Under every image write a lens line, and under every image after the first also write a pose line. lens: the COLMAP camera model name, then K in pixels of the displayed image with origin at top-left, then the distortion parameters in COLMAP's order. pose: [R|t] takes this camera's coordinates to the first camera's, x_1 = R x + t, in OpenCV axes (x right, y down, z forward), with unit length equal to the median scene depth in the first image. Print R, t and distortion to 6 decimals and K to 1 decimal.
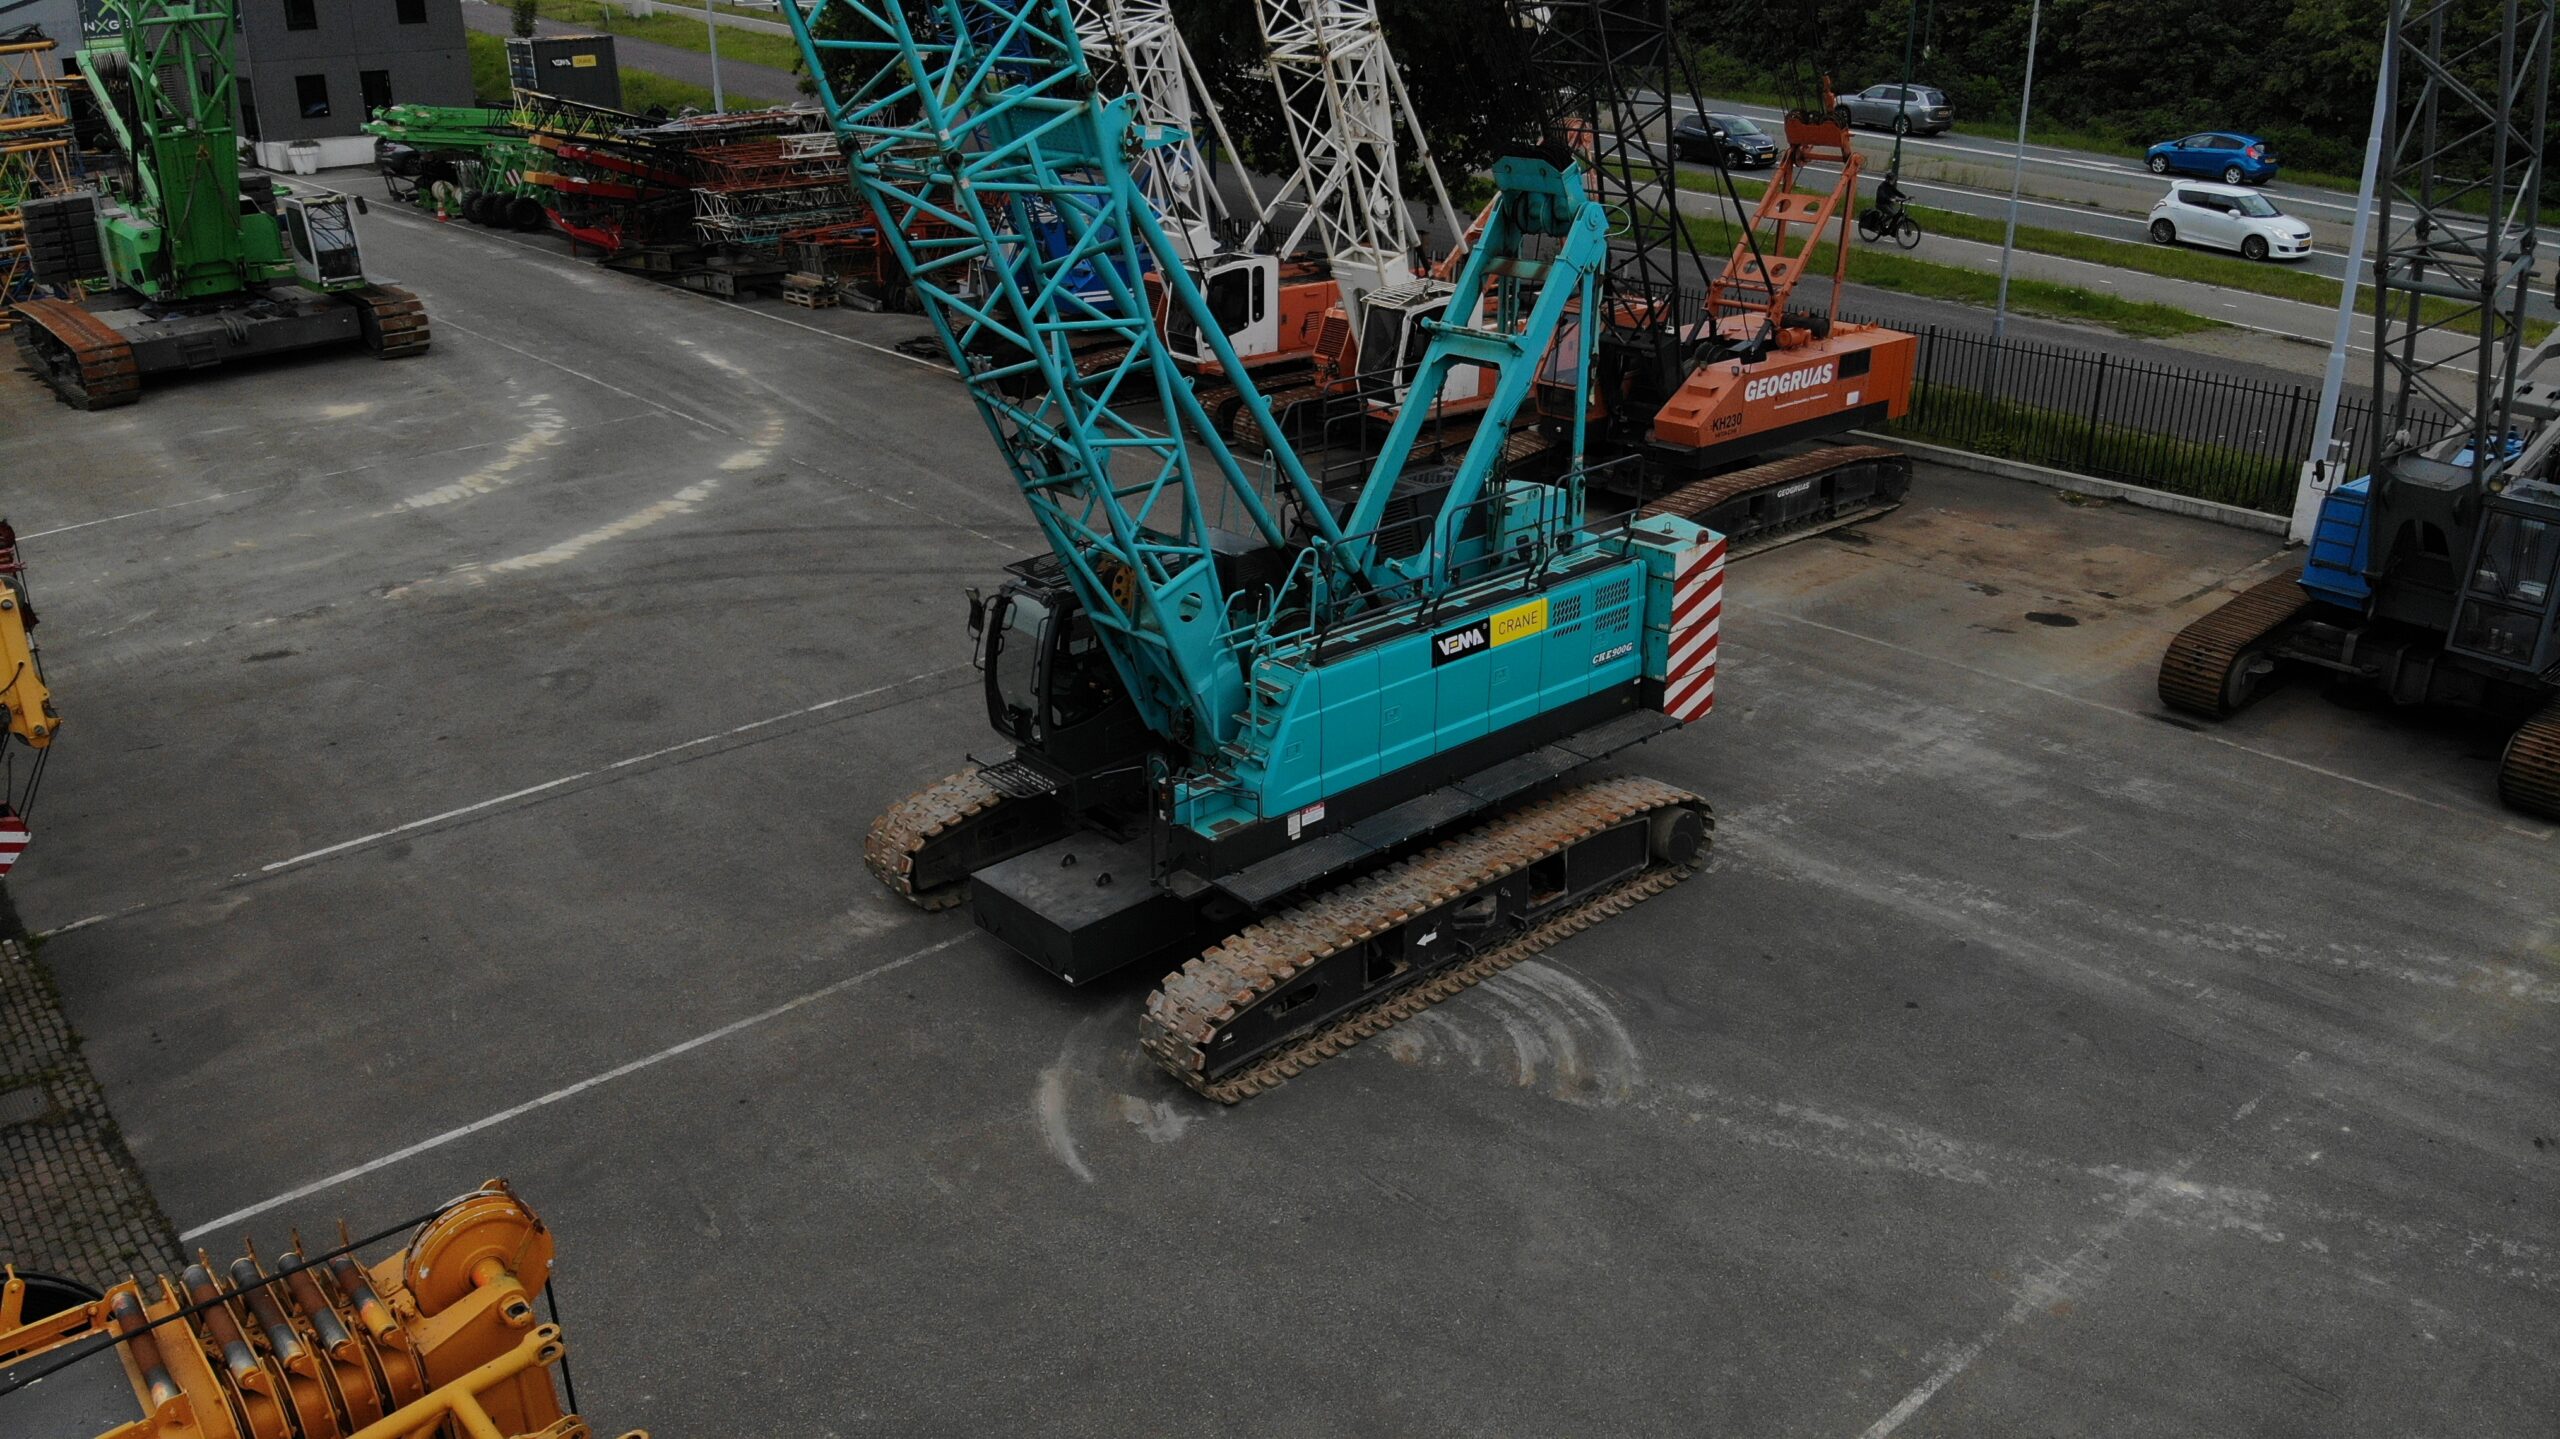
lens RADIAL K [[1892.8, 0, 1289.5], [0, 1892.8, 723.9], [0, 0, 1]] dist [0.075841, -0.196136]
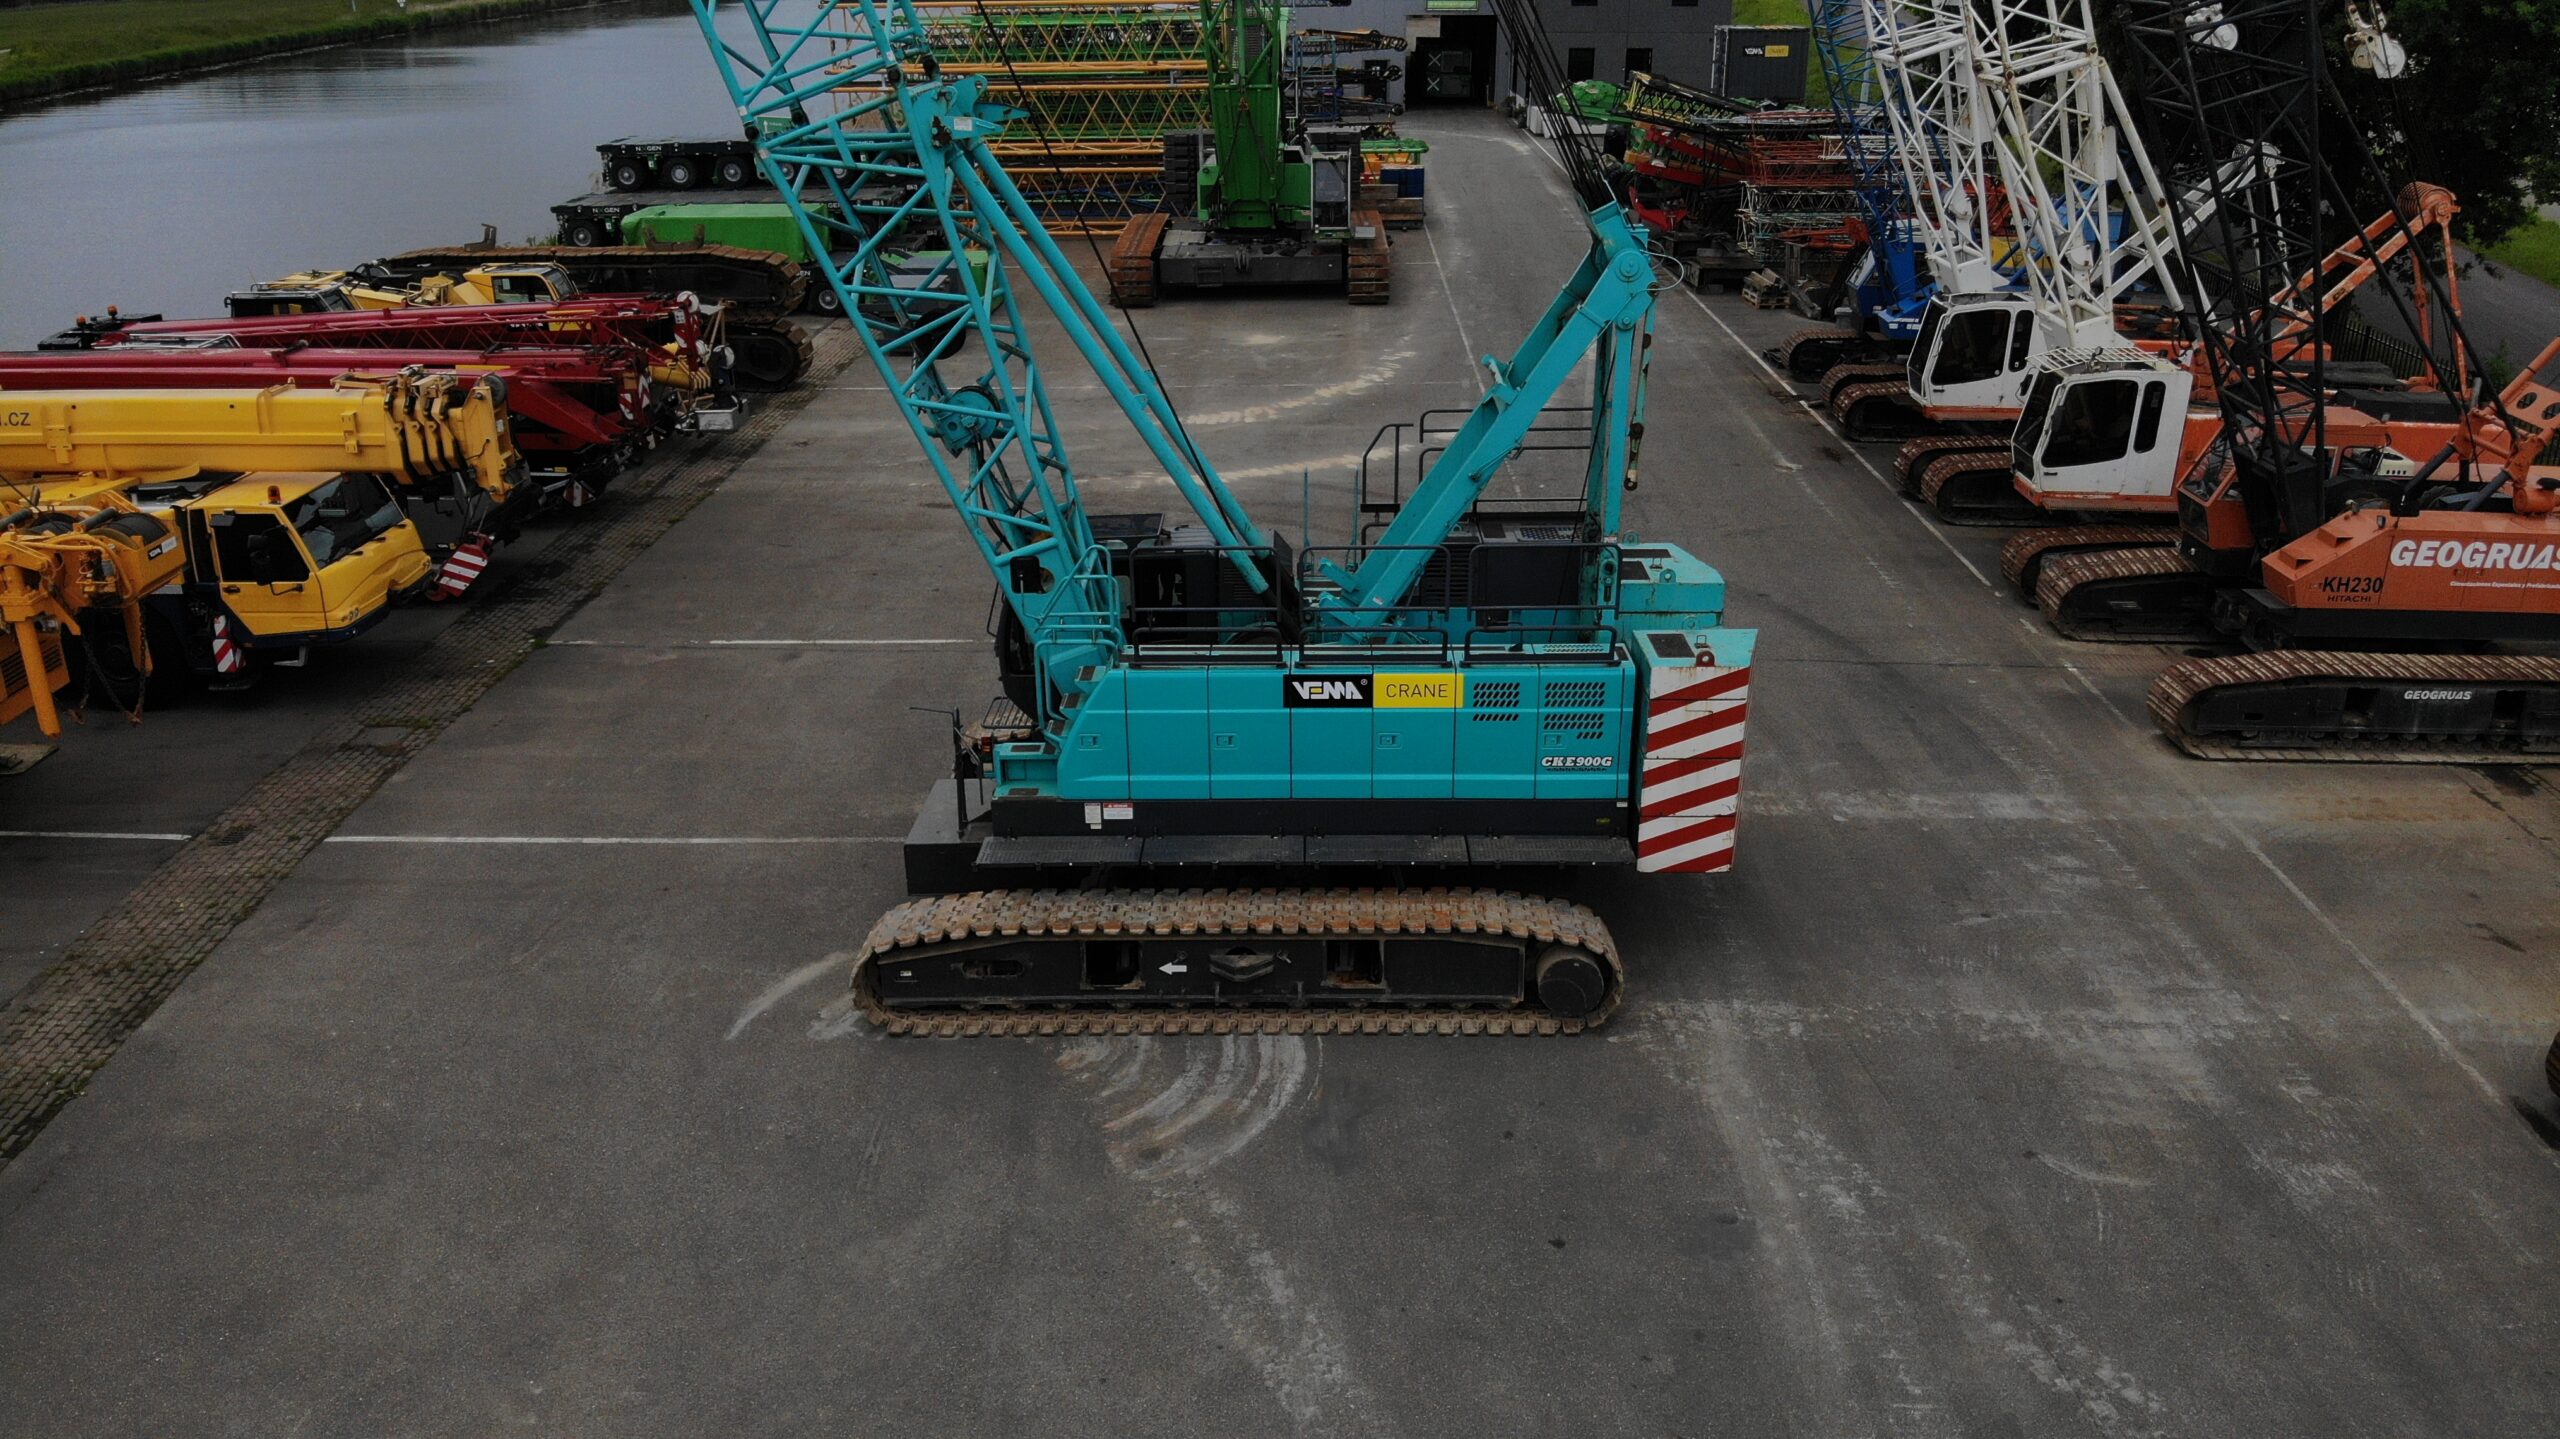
lens RADIAL K [[1892.8, 0, 1289.5], [0, 1892.8, 723.9], [0, 0, 1]] dist [0.075841, -0.196136]
pose [[0.742785, 0.262388, -0.615973, 0.603005], [-0.260649, 0.960754, 0.094946, -0.101947], [0.616711, 0.090028, 0.782025, 0.229987]]
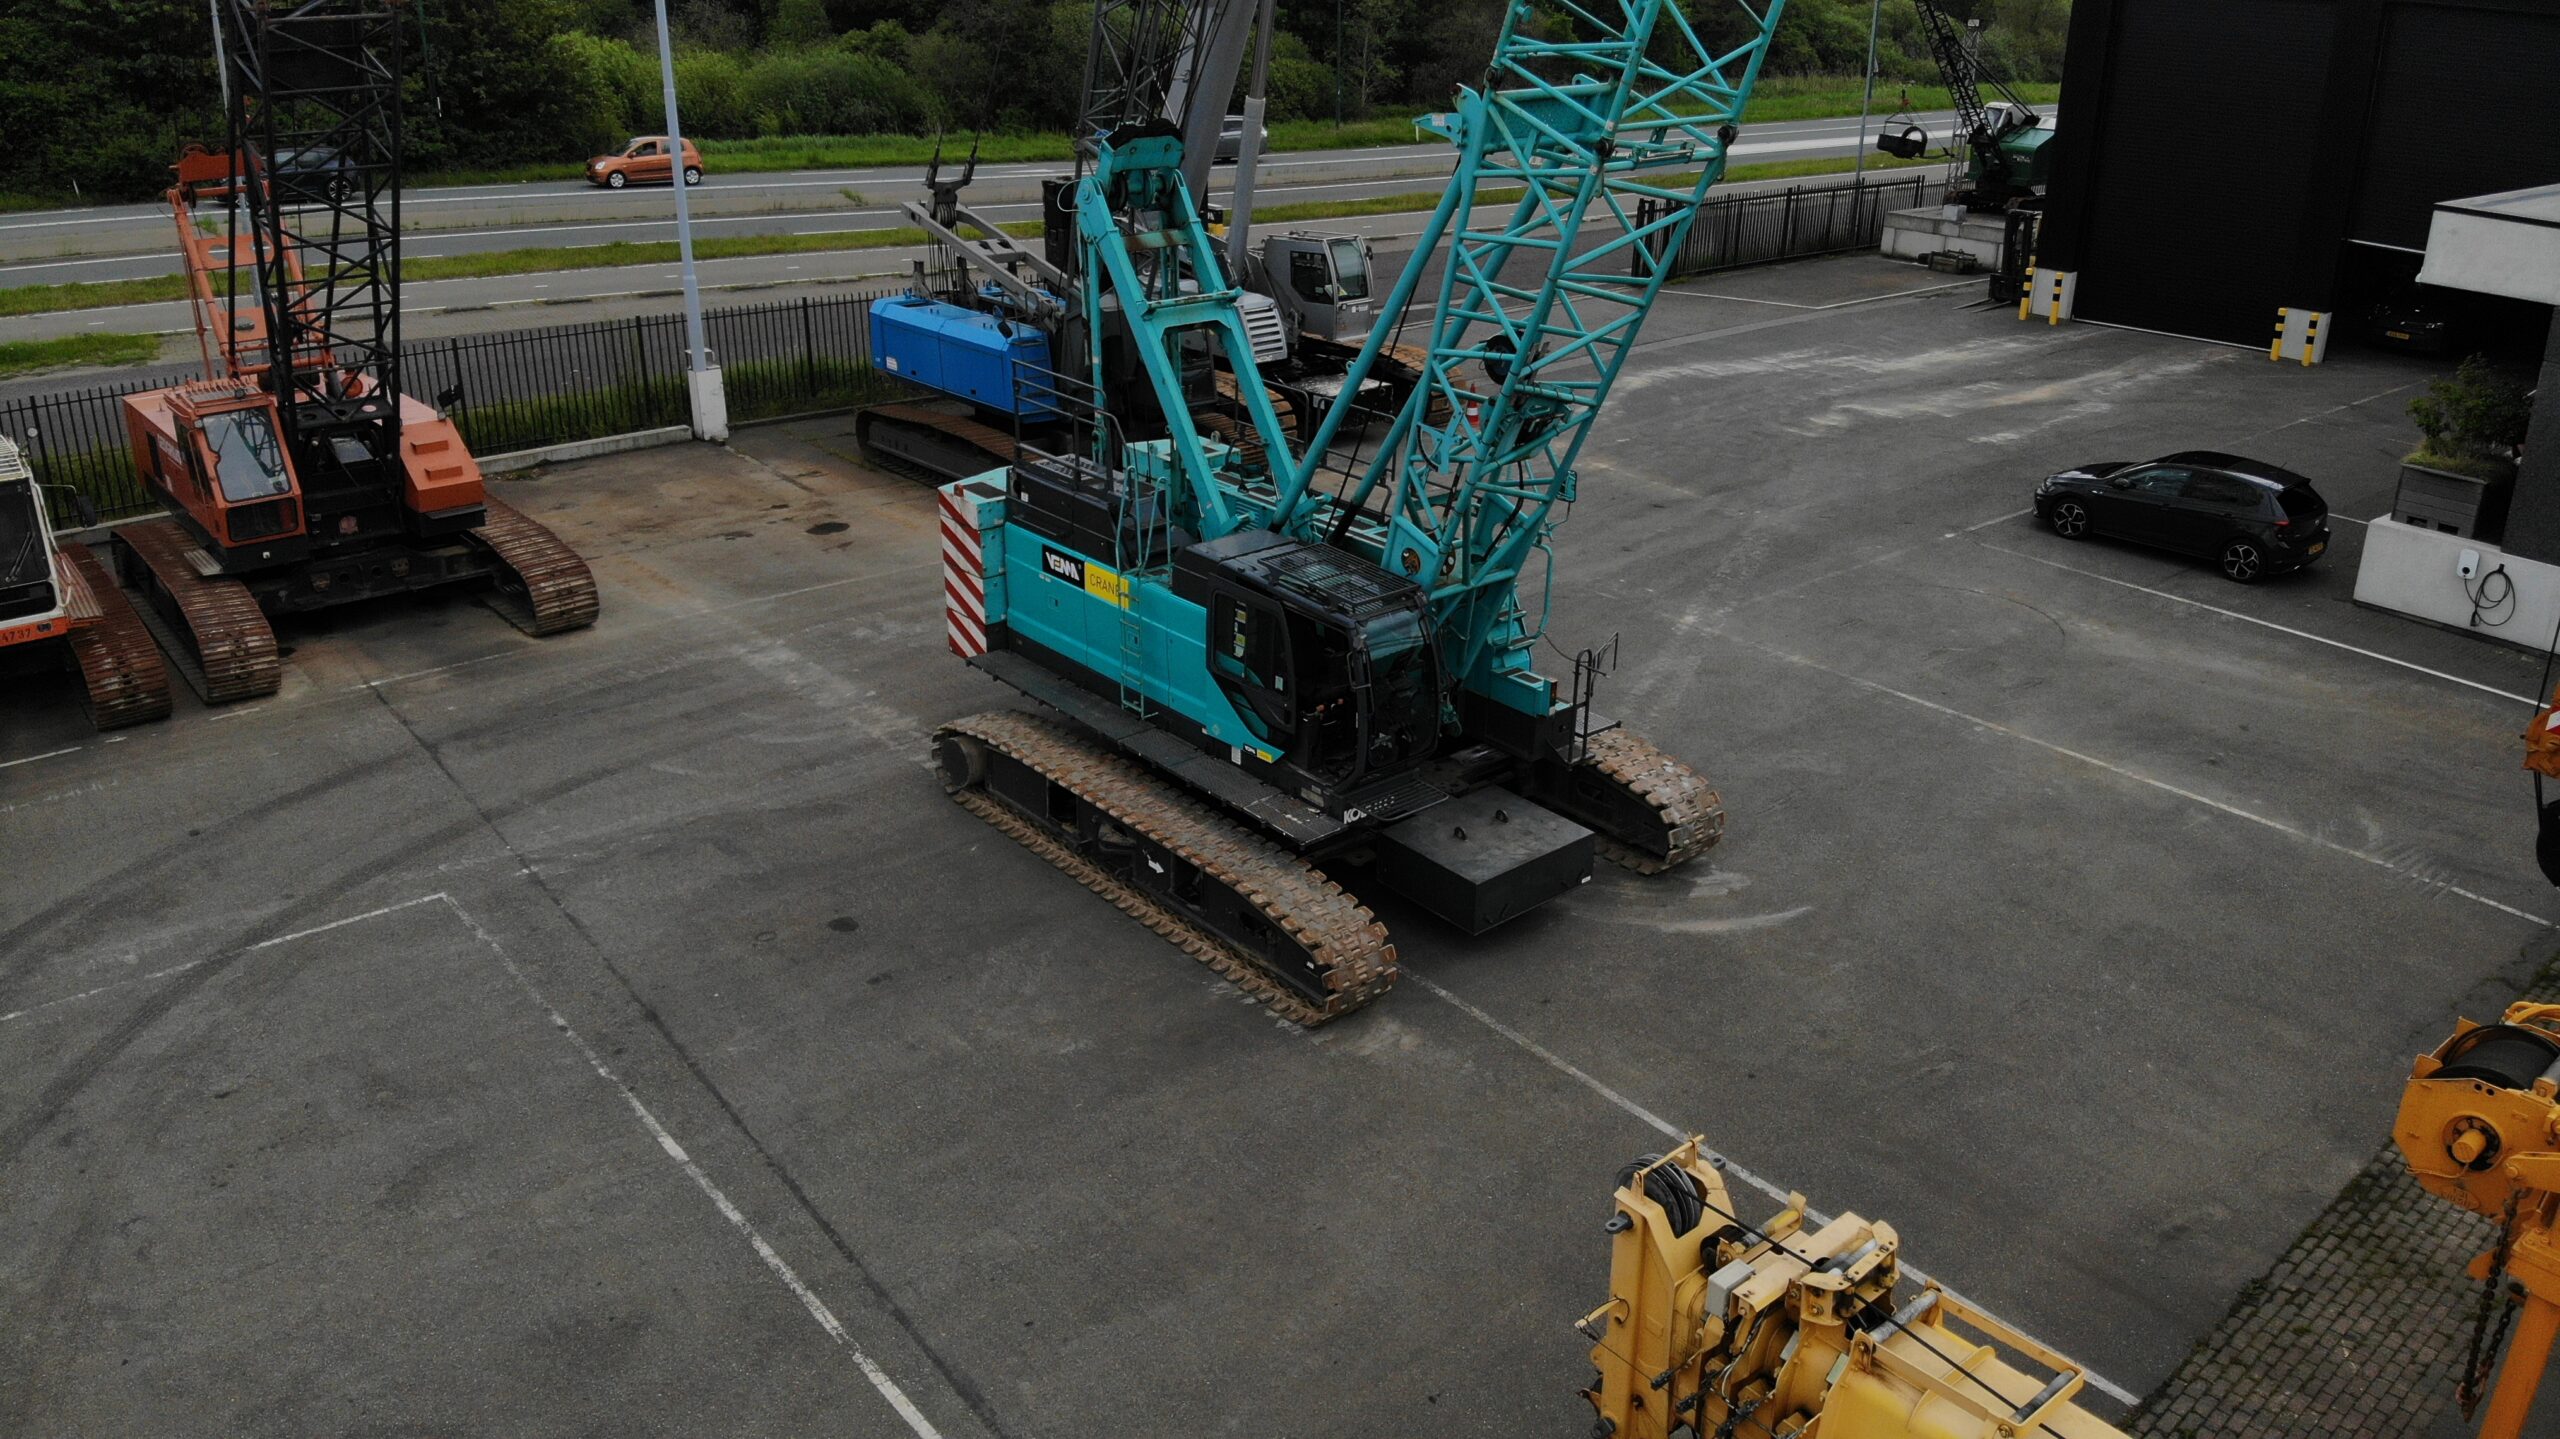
lens RADIAL K [[1907.4, 0, 1264.7], [0, 1907.4, 721.8], [0, 0, 1]] dist [0.106482, -0.199882]
pose [[0.028454, -0.382633, 0.923462, -0.969480], [0.375635, 0.860217, 0.344854, -0.348513], [-0.926331, 0.337073, 0.168207, 0.822458]]
